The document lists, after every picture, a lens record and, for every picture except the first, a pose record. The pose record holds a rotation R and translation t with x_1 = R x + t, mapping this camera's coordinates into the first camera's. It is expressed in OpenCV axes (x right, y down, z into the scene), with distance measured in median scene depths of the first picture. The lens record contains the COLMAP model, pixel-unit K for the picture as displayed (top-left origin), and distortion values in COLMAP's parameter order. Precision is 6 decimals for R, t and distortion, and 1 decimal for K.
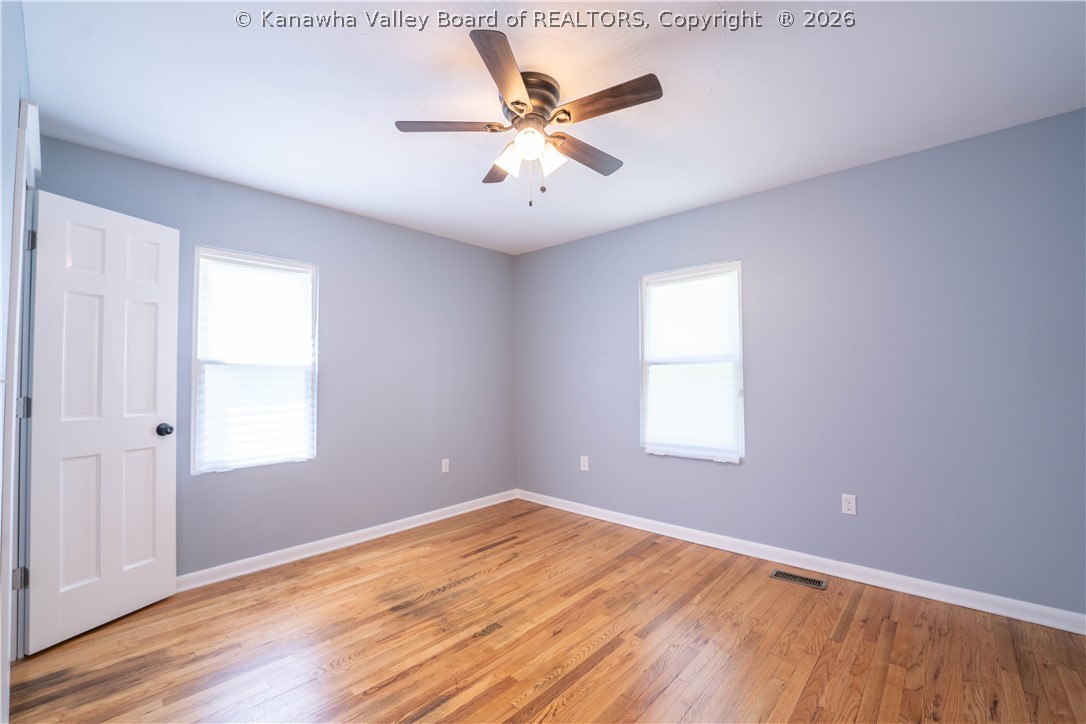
lens RADIAL K [[446.4, 0, 541.9], [0, 446.4, 364.3], [0, 0, 1]] dist [-0.014792, 0.000335]
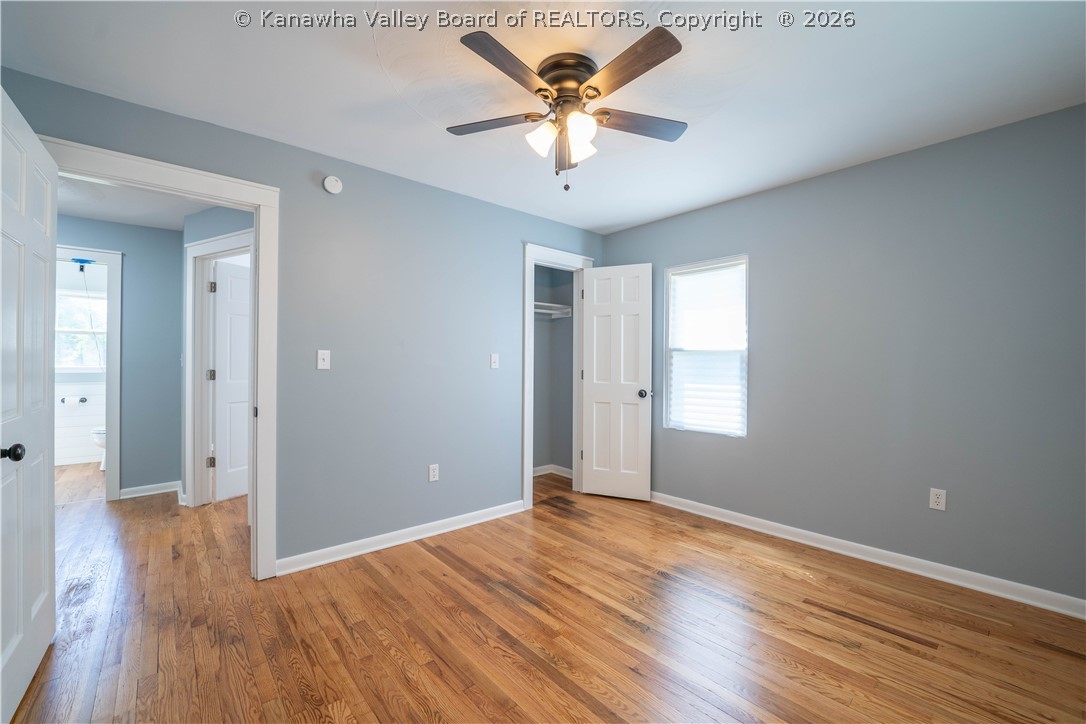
lens RADIAL K [[446.4, 0, 548.3], [0, 446.4, 361.7], [0, 0, 1]] dist [-0.014792, 0.000335]
pose [[-0.093805, 0.004679, -0.995580, 0.691160], [0.026373, 0.999650, 0.002214, 0.019298], [0.995241, -0.026049, -0.093895, 0.742928]]
